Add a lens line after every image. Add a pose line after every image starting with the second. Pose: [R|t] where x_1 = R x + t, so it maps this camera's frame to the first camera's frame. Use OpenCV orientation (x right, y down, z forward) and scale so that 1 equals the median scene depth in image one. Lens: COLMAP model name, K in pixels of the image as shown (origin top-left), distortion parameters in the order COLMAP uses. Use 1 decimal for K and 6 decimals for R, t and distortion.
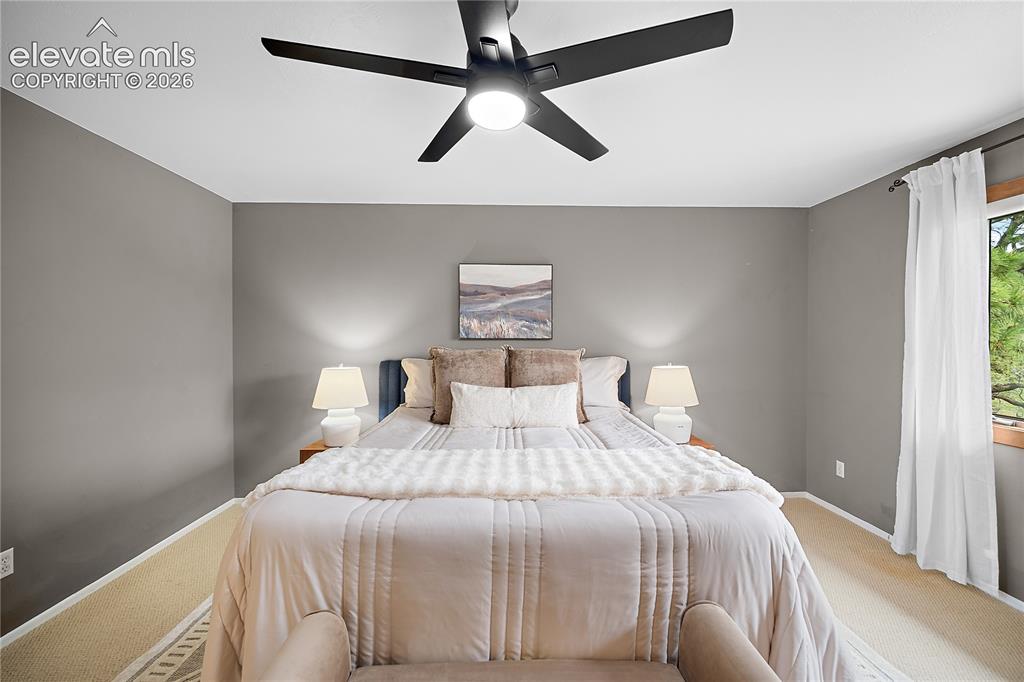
lens RADIAL K [[404.0, 0, 511.8], [0, 404.0, 338.1], [0, 0, 1]] dist [-0.005257, 0.001441]
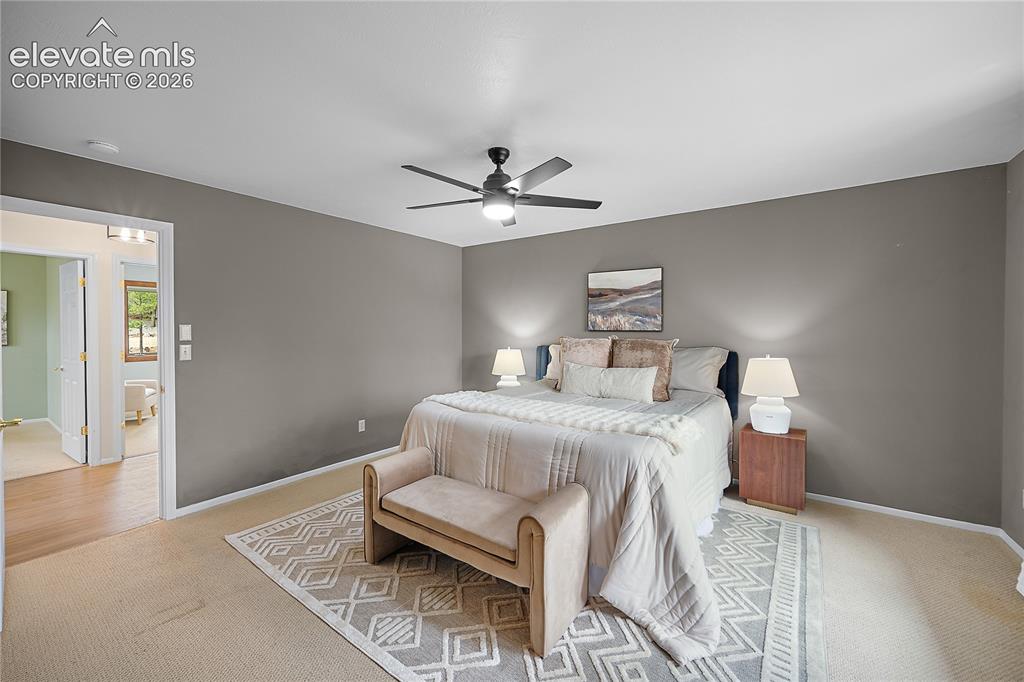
lens RADIAL K [[404.0, 0, 510.6], [0, 404.0, 332.1], [0, 0, 1]] dist [-0.005257, 0.001441]
pose [[0.800944, 0.005365, -0.598715, 0.451772], [-0.002299, 0.999980, 0.005885, -0.000490], [0.598735, -0.003337, 0.800941, -0.196569]]
